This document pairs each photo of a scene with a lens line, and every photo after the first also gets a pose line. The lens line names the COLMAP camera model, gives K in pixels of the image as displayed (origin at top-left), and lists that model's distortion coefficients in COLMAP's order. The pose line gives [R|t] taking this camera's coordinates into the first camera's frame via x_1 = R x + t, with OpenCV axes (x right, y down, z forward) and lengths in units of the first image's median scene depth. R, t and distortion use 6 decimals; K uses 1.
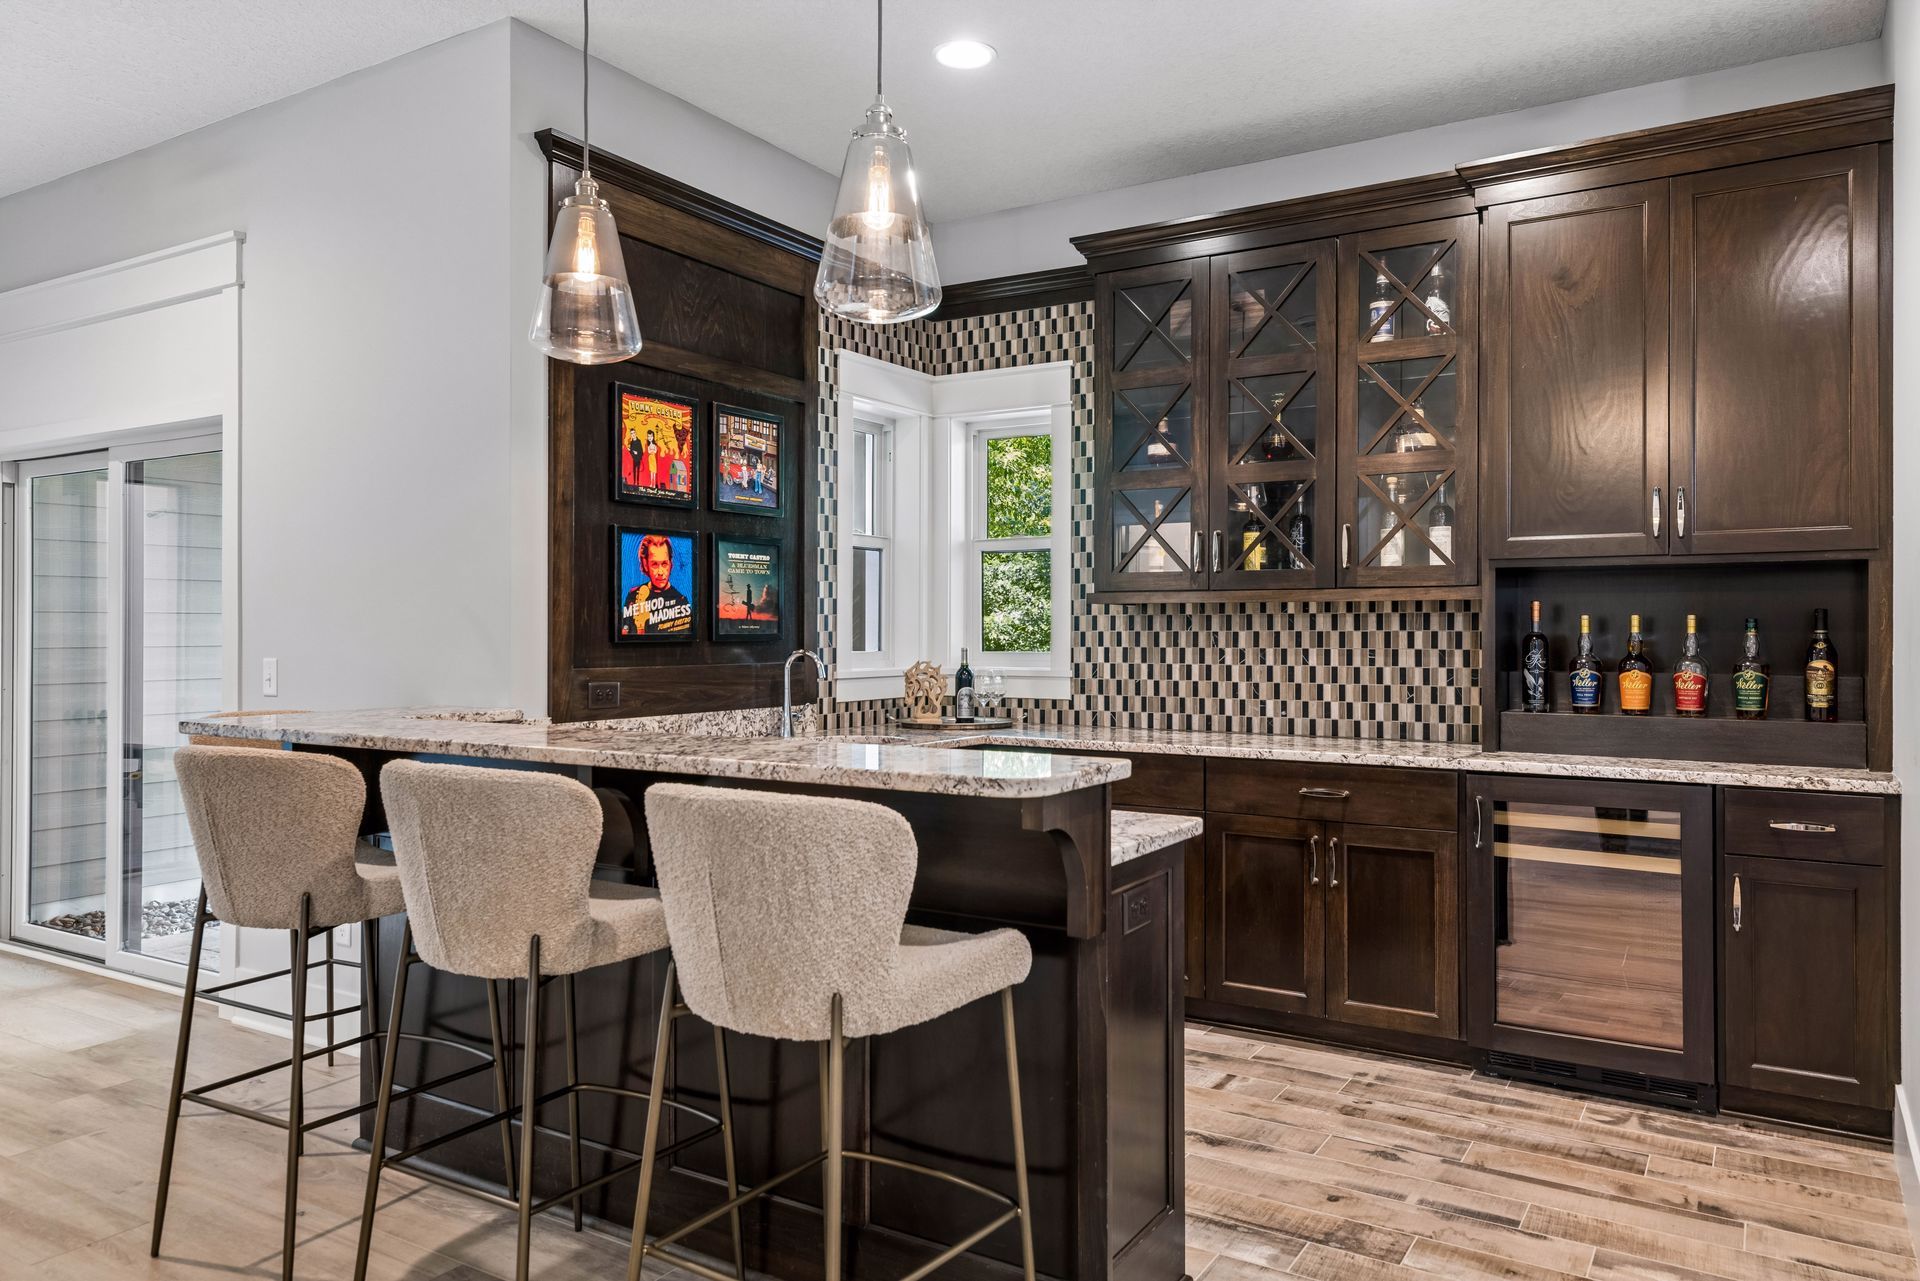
lens RADIAL K [[1317.3, 0, 960.9], [0, 1317.3, 630.7], [0, 0, 1]] dist [0.020467, 0.000201]
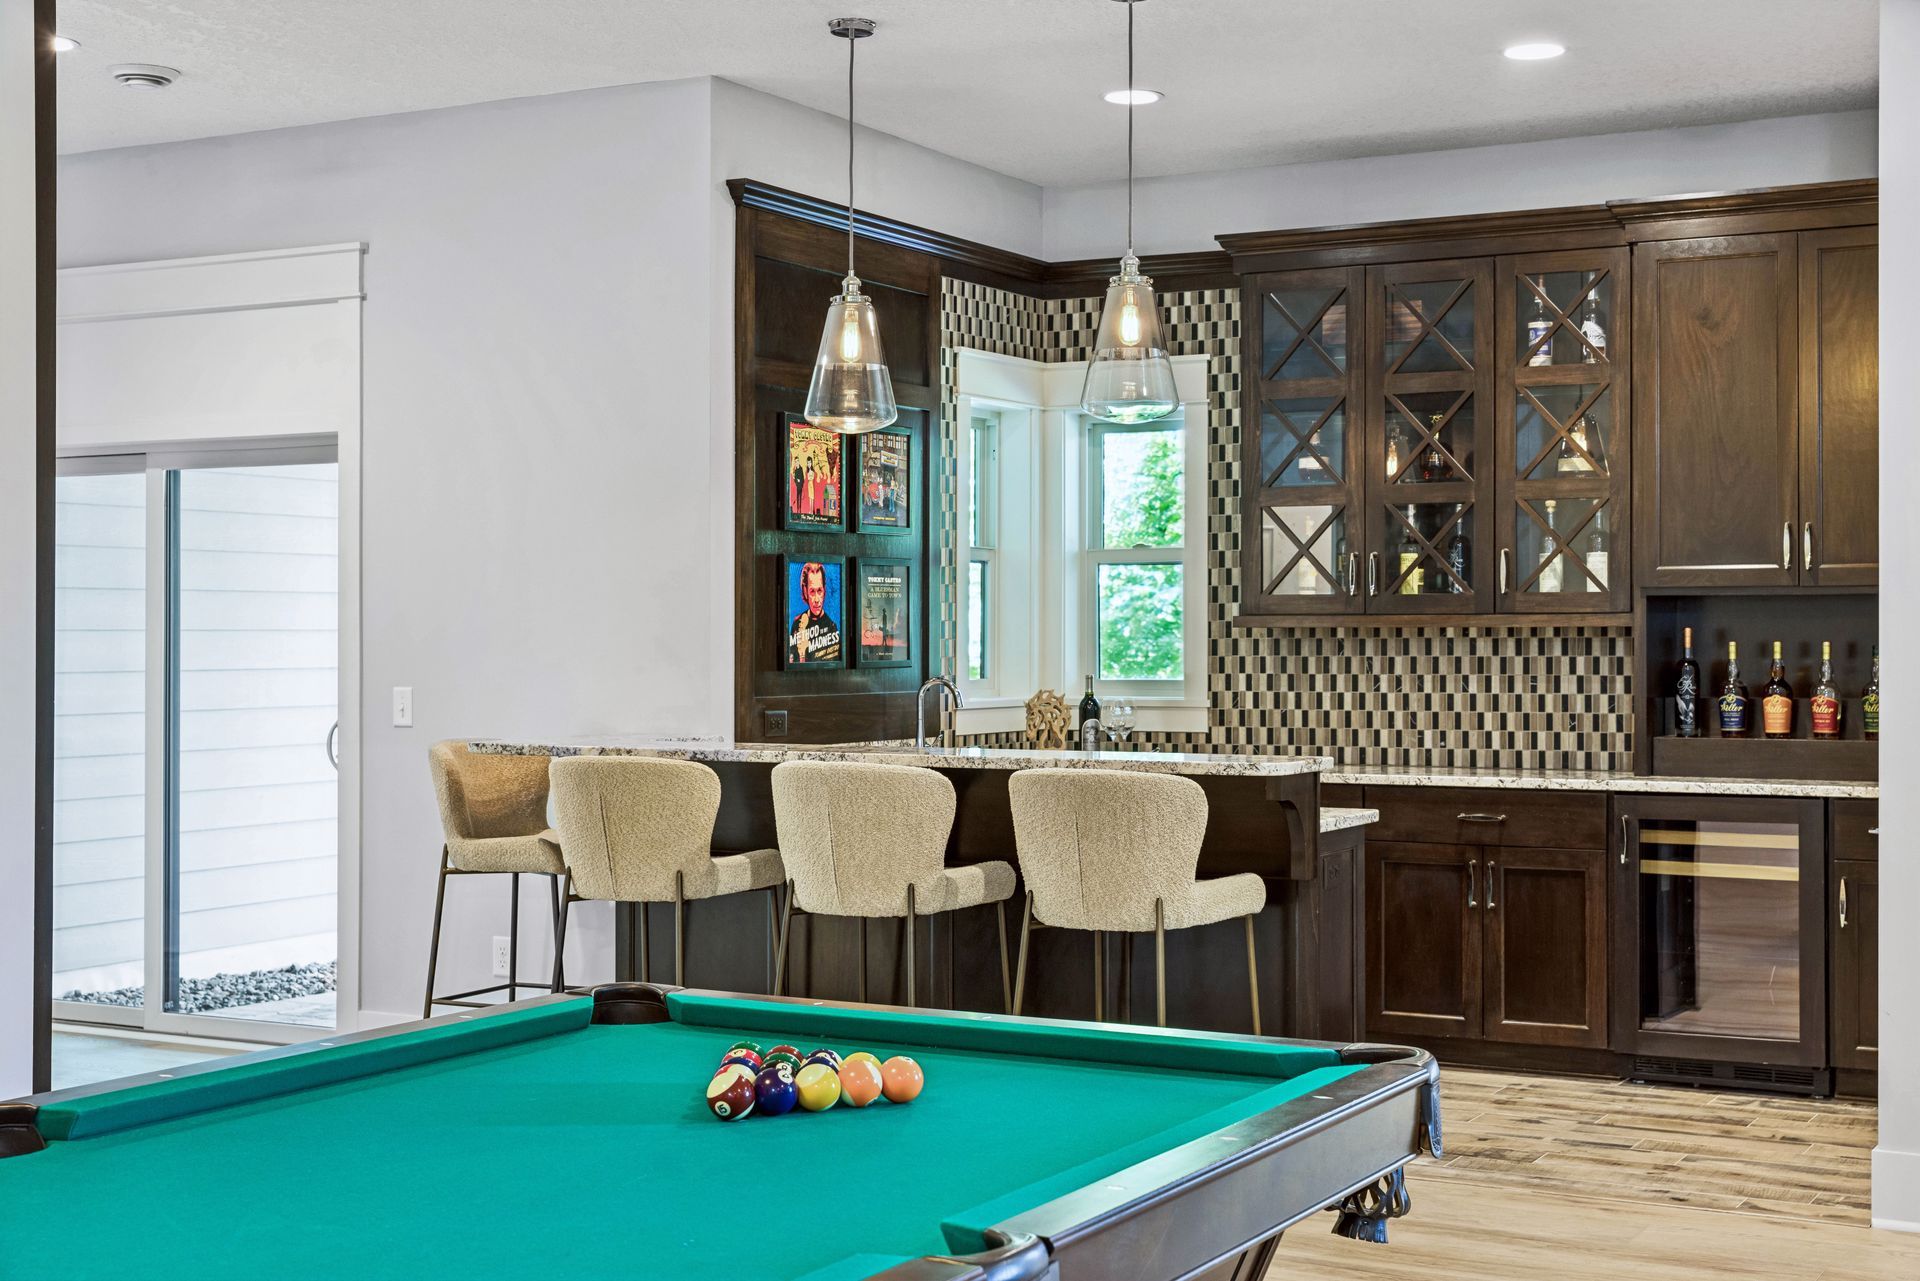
lens RADIAL K [[2610.6, 0, 960.0], [0, 2610.6, 640.5], [0, 0, 1]] dist [0.020366, 0.003039]
pose [[0.998427, -0.002303, 0.056015, -0.216791], [0.002219, 0.999996, 0.001552, -0.015671], [-0.056018, -0.001425, 0.998429, -0.897363]]
